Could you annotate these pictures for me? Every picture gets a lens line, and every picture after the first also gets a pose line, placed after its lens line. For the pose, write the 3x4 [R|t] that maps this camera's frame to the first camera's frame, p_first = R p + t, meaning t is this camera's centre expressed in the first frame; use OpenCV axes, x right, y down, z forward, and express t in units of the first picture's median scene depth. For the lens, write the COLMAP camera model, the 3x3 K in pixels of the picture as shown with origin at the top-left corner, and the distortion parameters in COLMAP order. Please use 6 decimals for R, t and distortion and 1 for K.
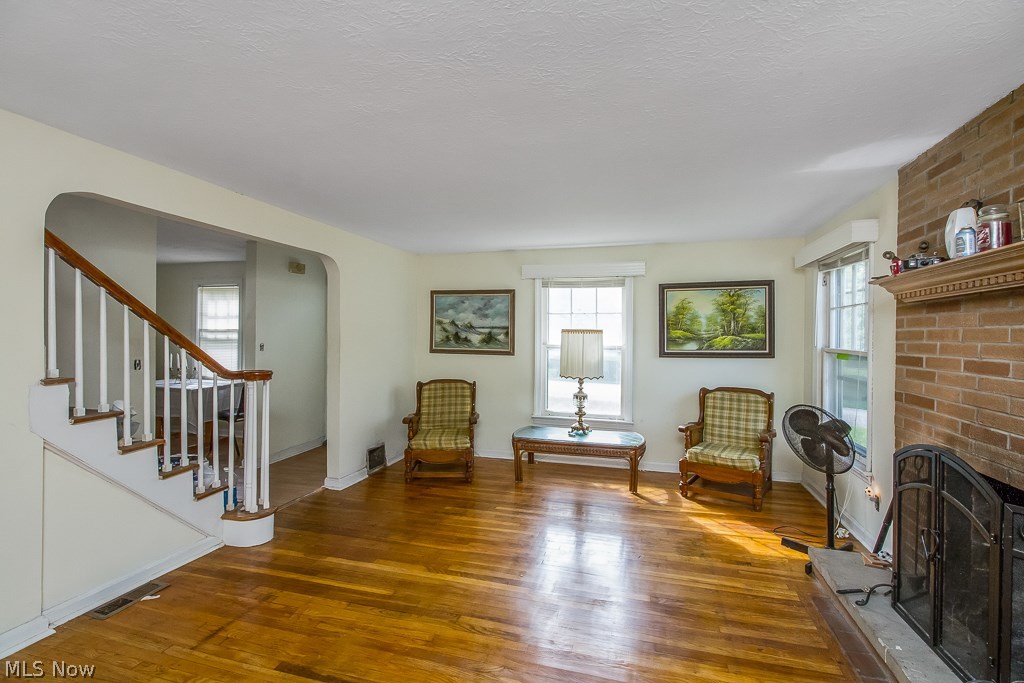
lens RADIAL K [[475.2, 0, 512.5], [0, 475.2, 339.2], [0, 0, 1]] dist [0.004829, -0.003433]
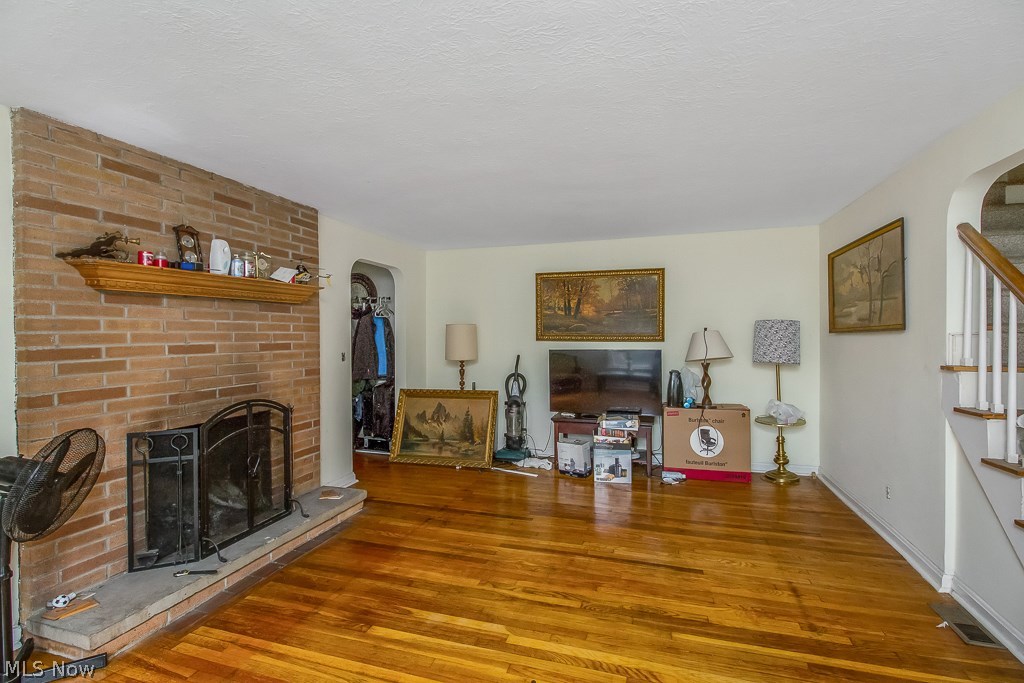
lens RADIAL K [[475.2, 0, 515.4], [0, 475.2, 338.7], [0, 0, 1]] dist [0.004829, -0.003433]
pose [[-0.999553, -0.000501, 0.029877, -0.002406], [-0.000044, 0.999883, 0.015290, 0.005335], [-0.029881, 0.015282, -0.999437, 2.059229]]
